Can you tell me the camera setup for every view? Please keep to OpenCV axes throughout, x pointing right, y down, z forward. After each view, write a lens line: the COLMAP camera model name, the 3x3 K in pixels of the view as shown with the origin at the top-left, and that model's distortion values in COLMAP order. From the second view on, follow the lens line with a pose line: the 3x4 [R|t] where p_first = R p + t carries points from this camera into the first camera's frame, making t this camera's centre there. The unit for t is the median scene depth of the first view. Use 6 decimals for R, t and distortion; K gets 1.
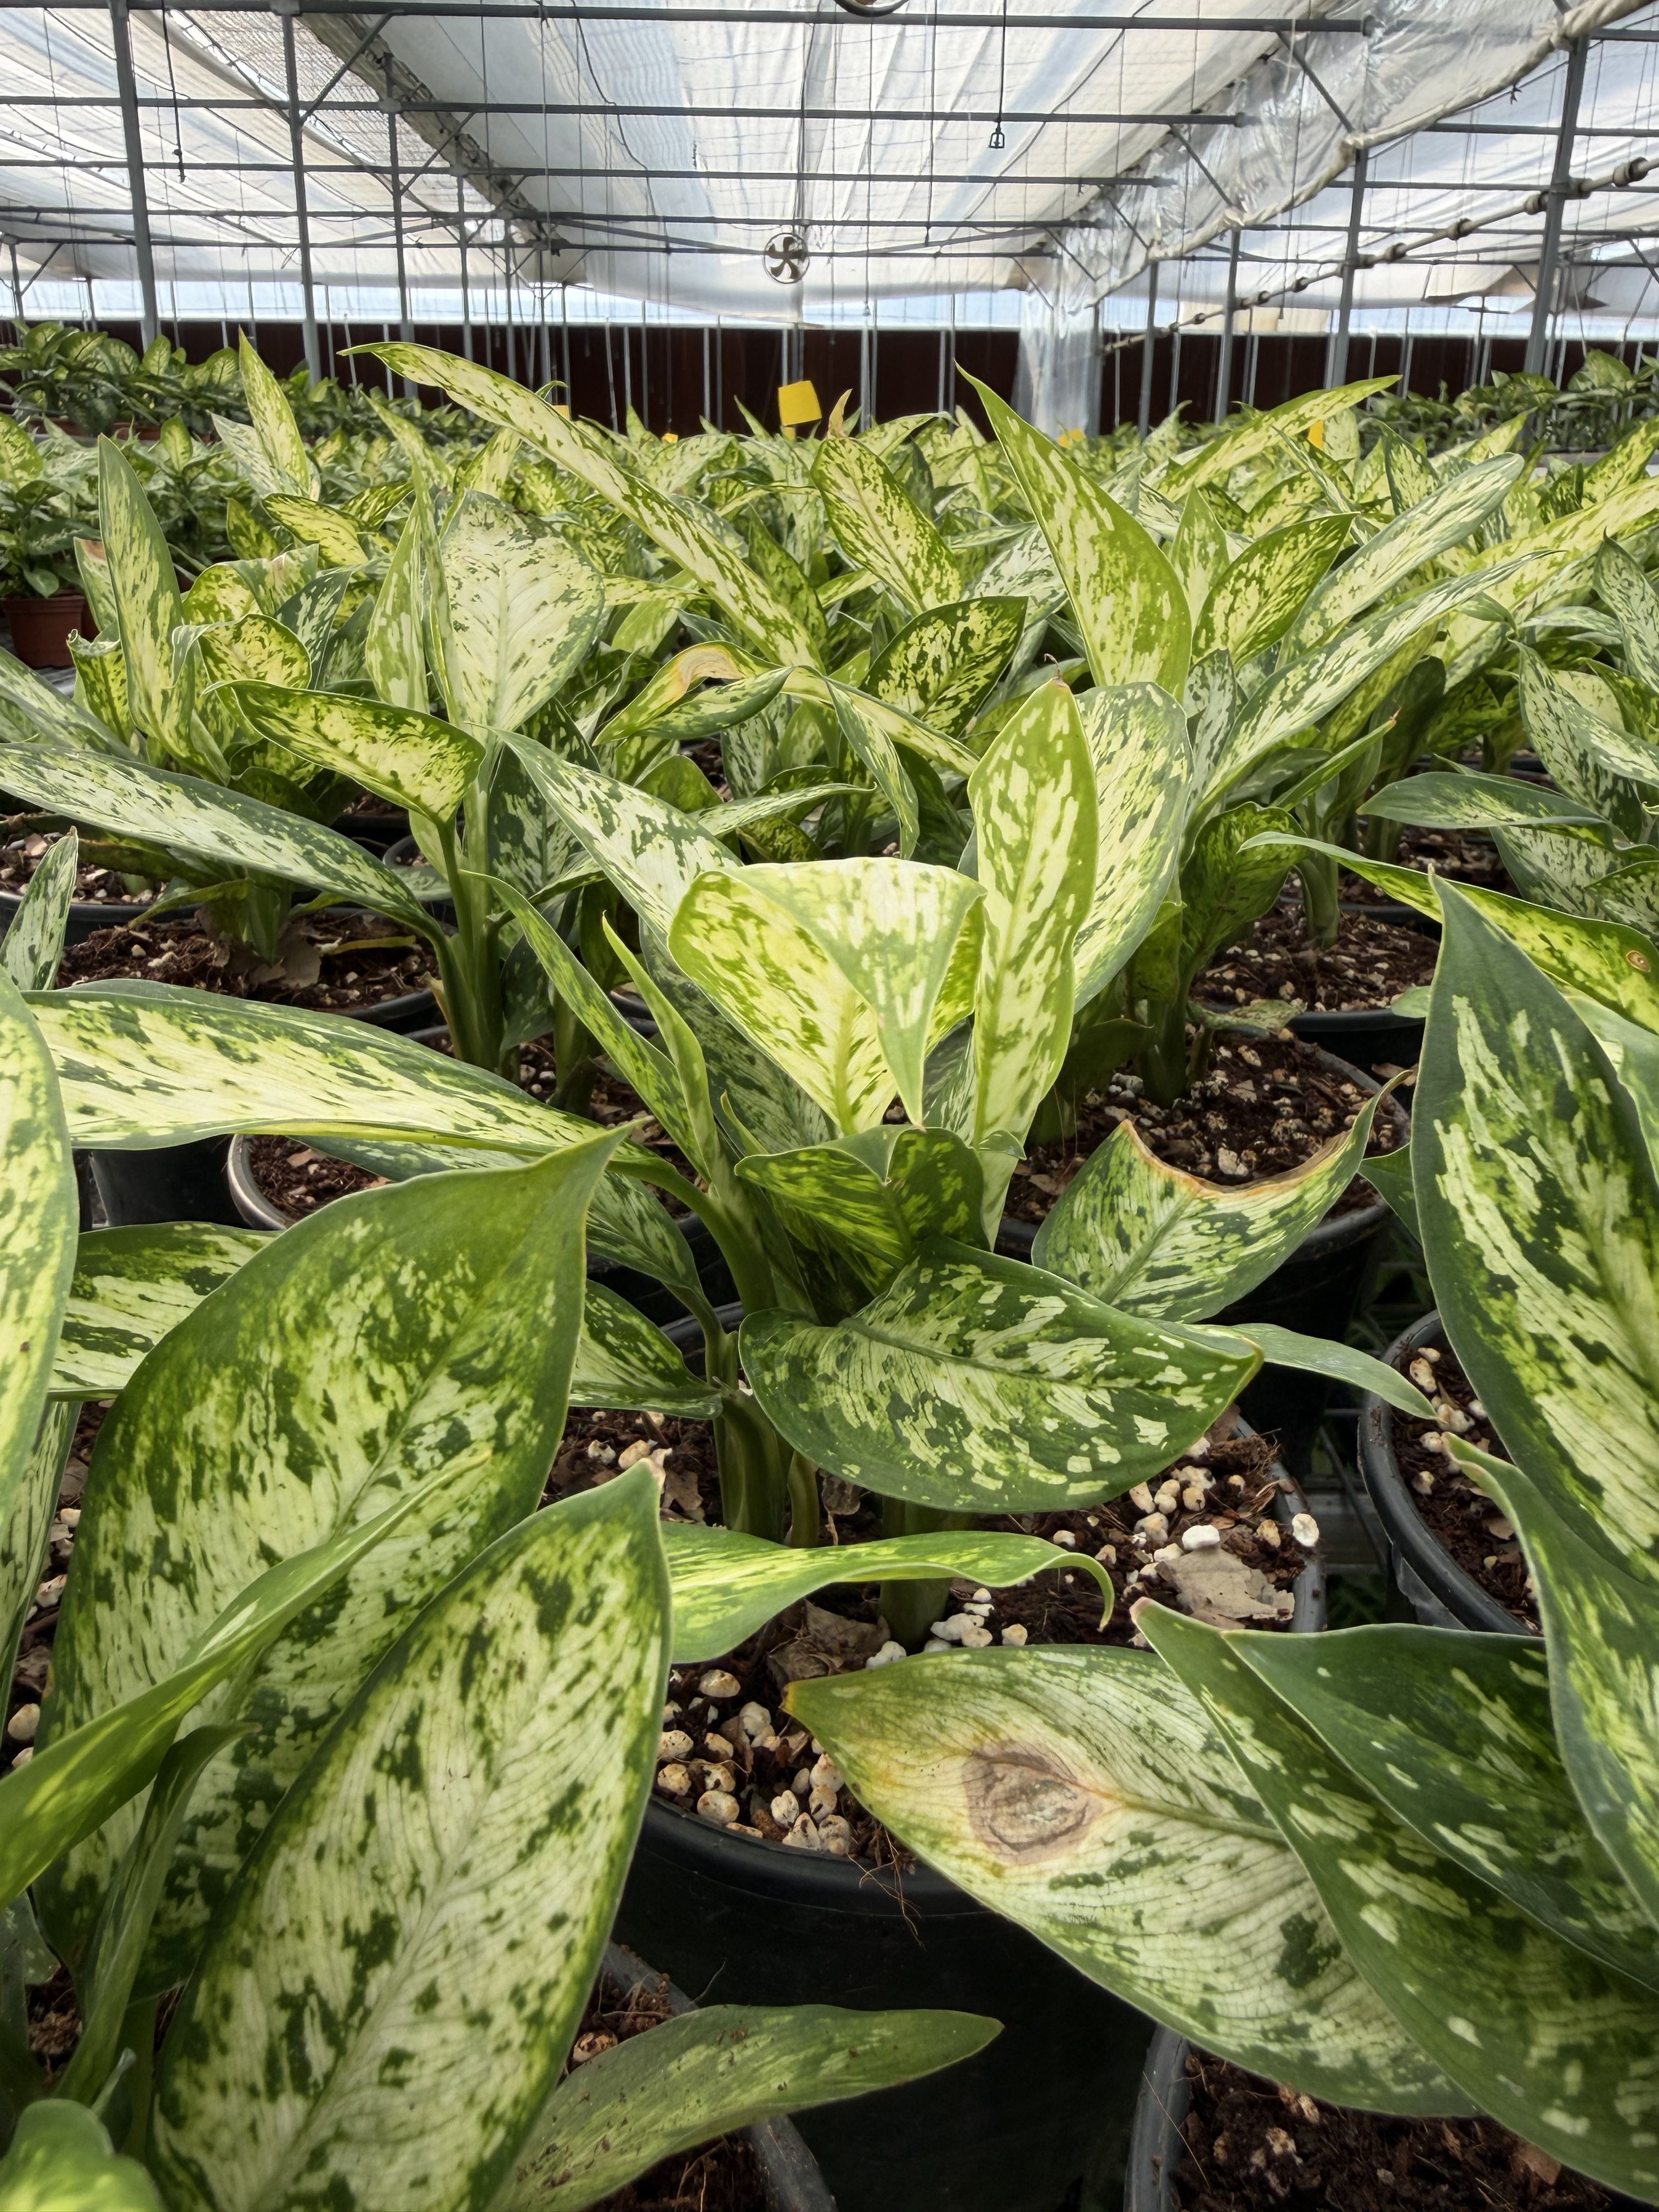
lens RADIAL K [[1503.4, 0, 792.8], [0, 1503.4, 1066.5], [0, 0, 1]] dist [-0.000999, 0.002008]
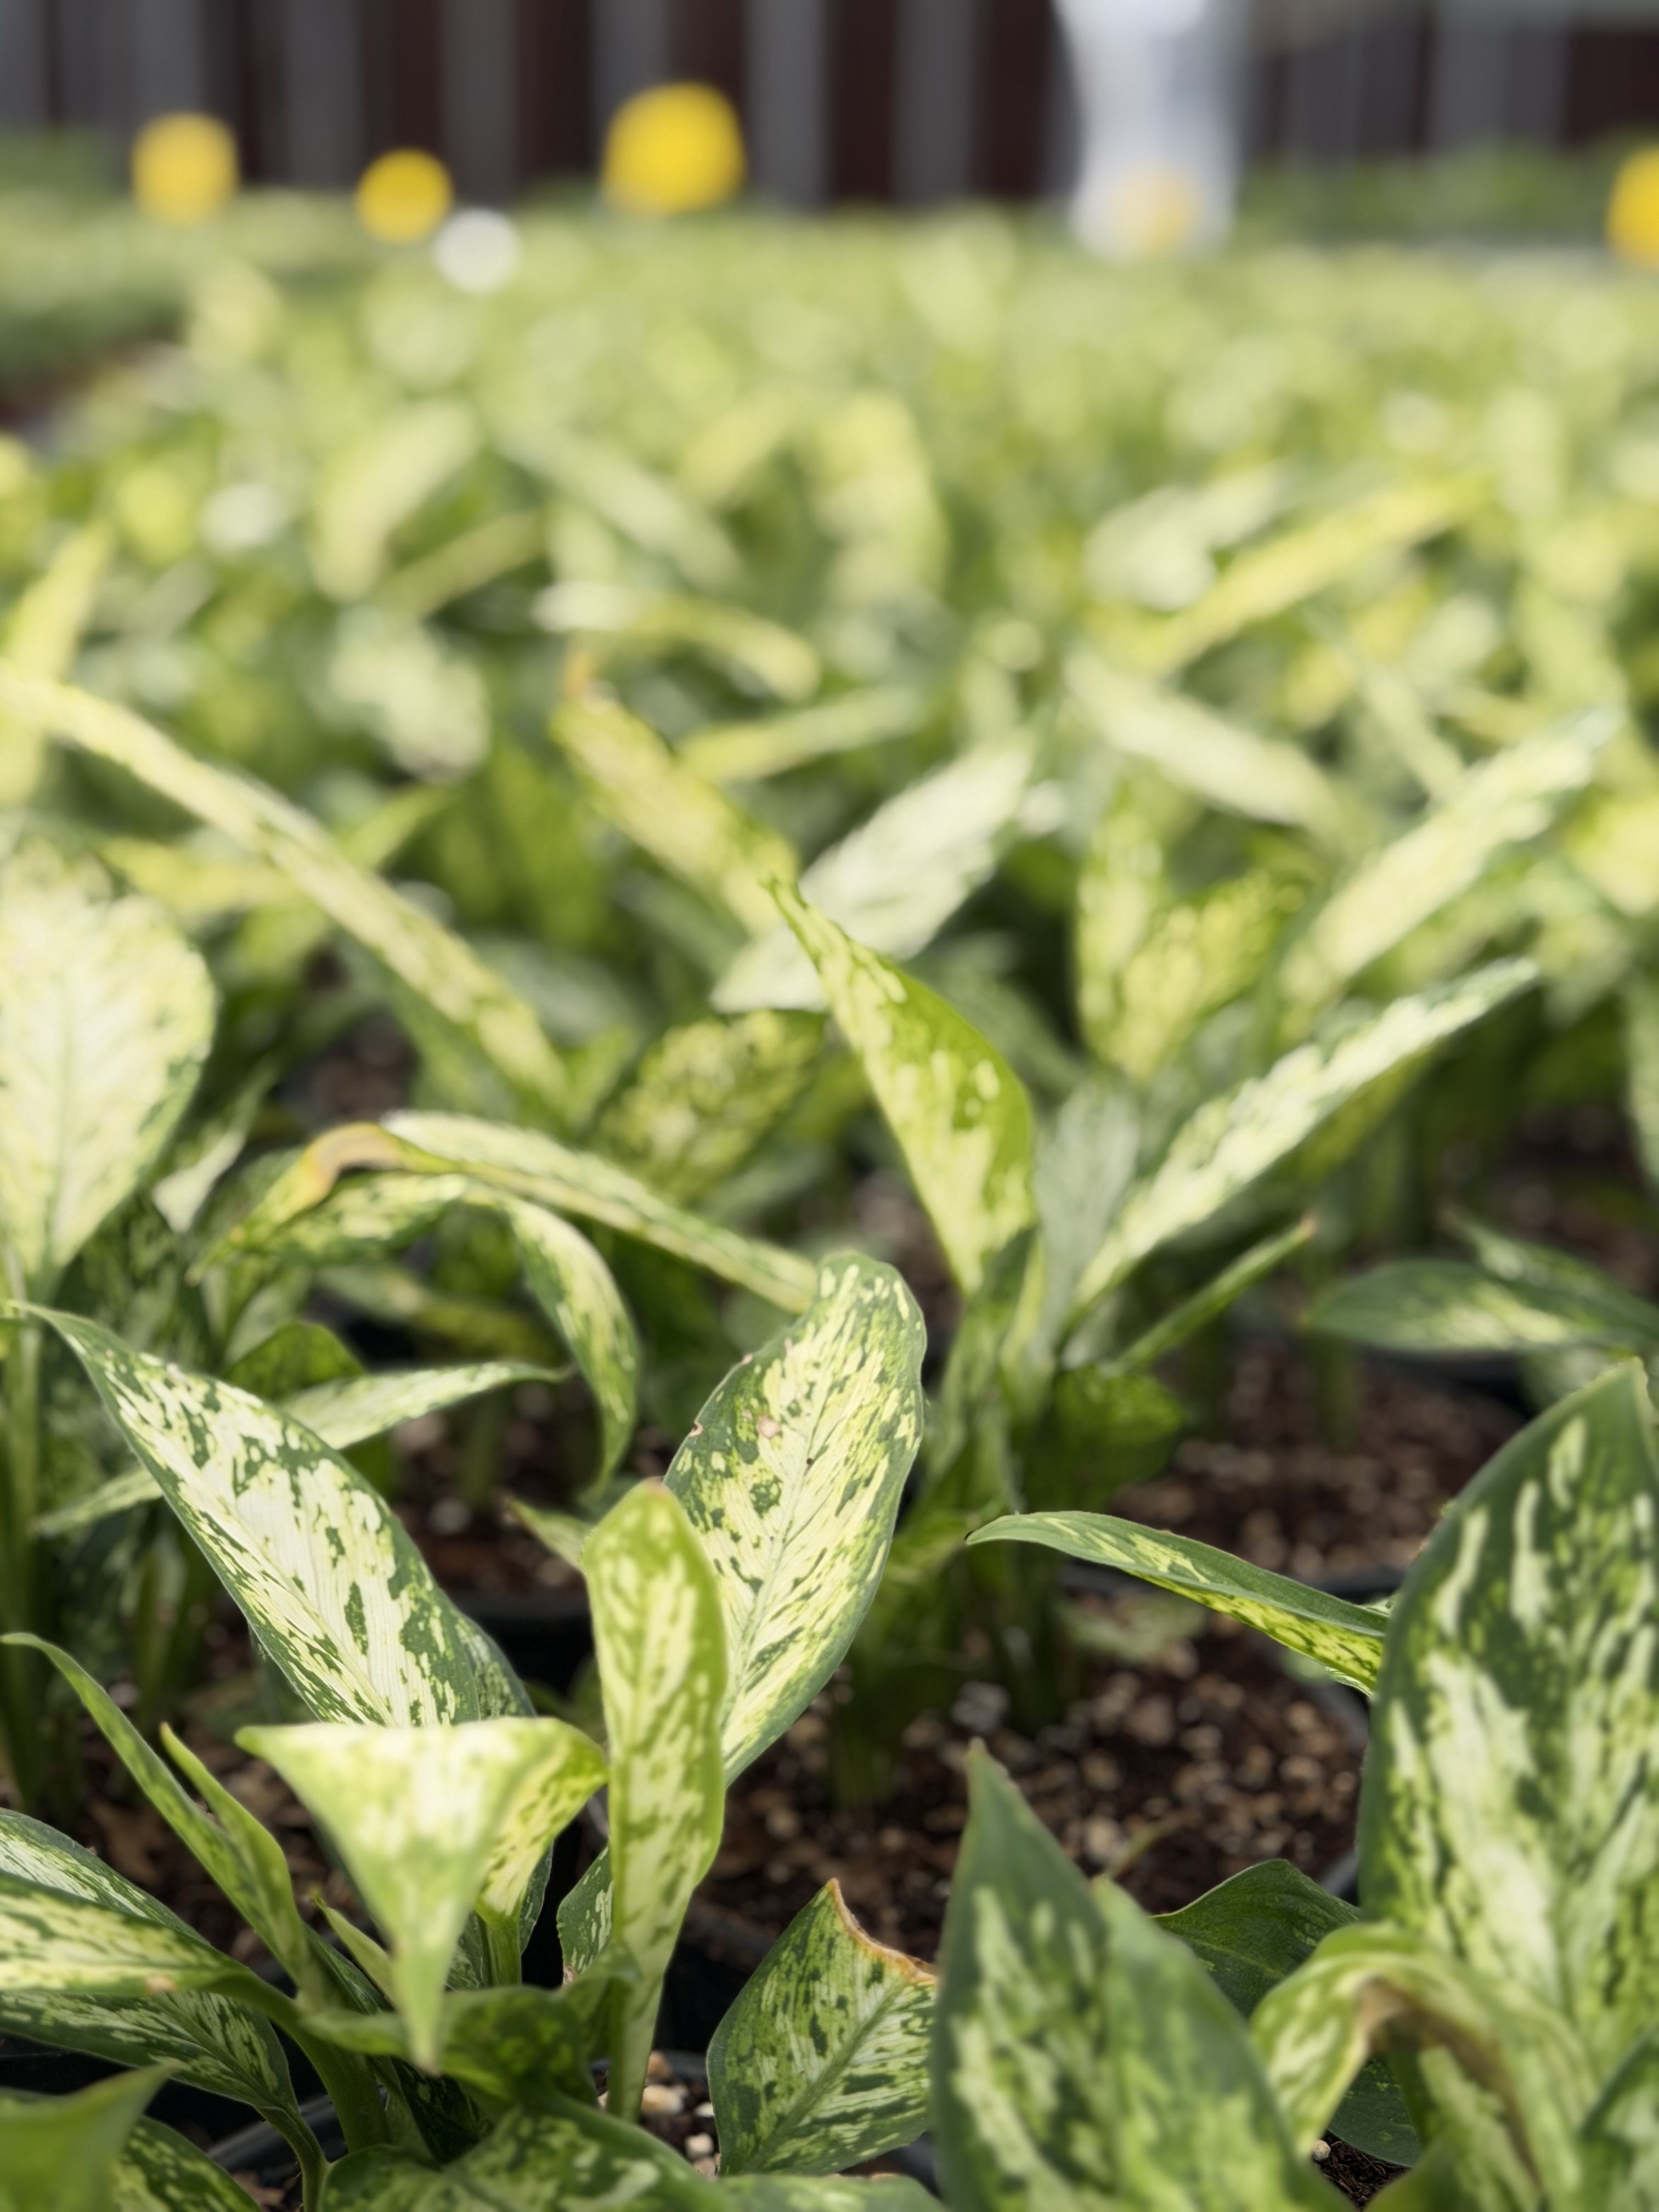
lens RADIAL K [[3240.0, 0, 828.4], [0, 3240.0, 1107.7], [0, 0, 1]] dist [0.152716, -0.150173]
pose [[0.999343, -0.000020, 0.036239, 0.160850], [0.002102, 0.998347, -0.057433, -0.286002], [-0.036178, 0.057471, 0.997691, -0.798143]]
